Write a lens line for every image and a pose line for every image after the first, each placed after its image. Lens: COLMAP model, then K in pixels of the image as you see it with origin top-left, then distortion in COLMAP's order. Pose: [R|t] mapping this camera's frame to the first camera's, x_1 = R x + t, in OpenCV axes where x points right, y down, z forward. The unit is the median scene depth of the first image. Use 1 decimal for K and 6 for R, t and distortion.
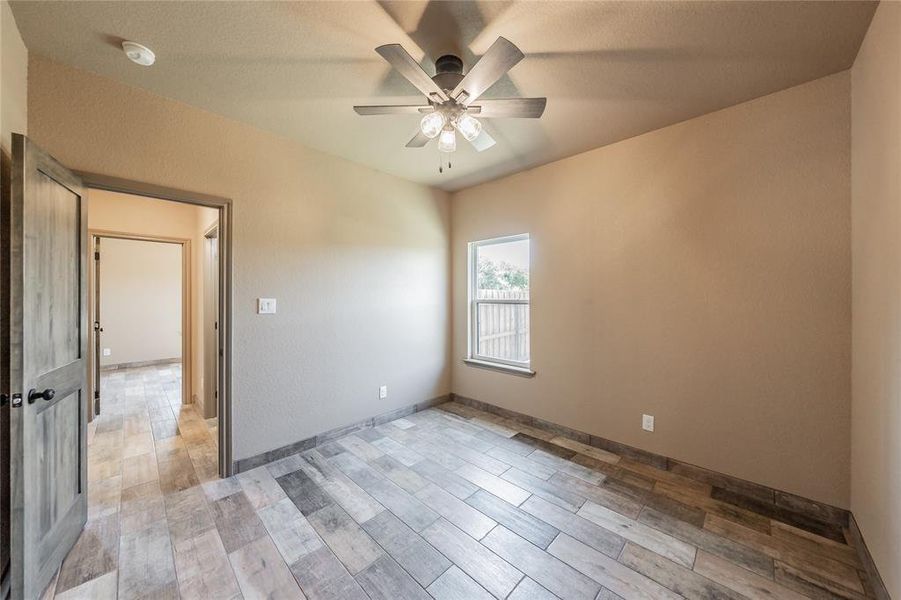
lens RADIAL K [[320.0, 0, 438.3], [0, 320.0, 296.6], [0, 0, 1]] dist [0.005030, -0.000043]
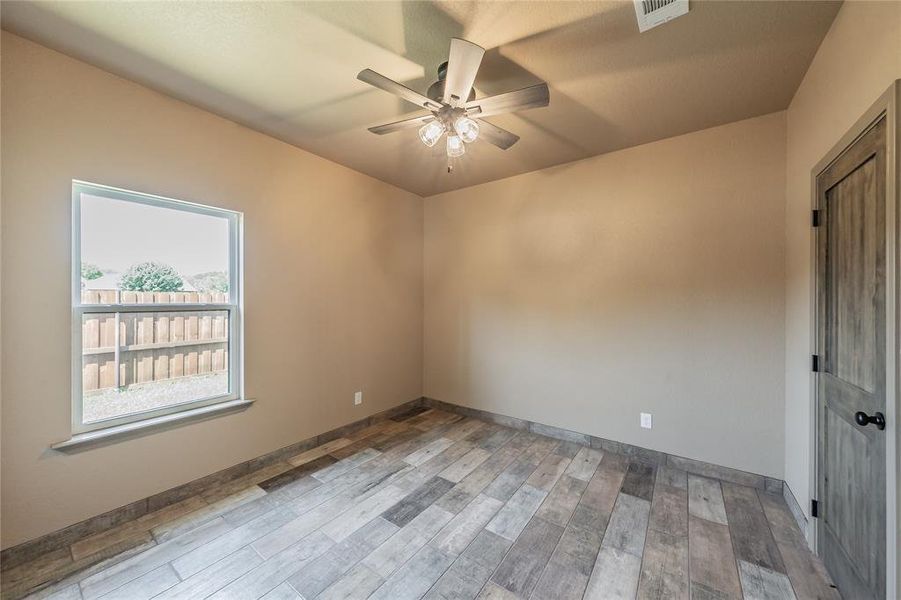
lens RADIAL K [[320.0, 0, 473.3], [0, 320.0, 299.1], [0, 0, 1]] dist [0.005030, -0.000043]
pose [[-0.200704, 0.002883, 0.979648, -0.660100], [0.002524, 0.999994, -0.002426, 0.003359], [-0.979649, 0.001986, -0.200710, 0.773308]]
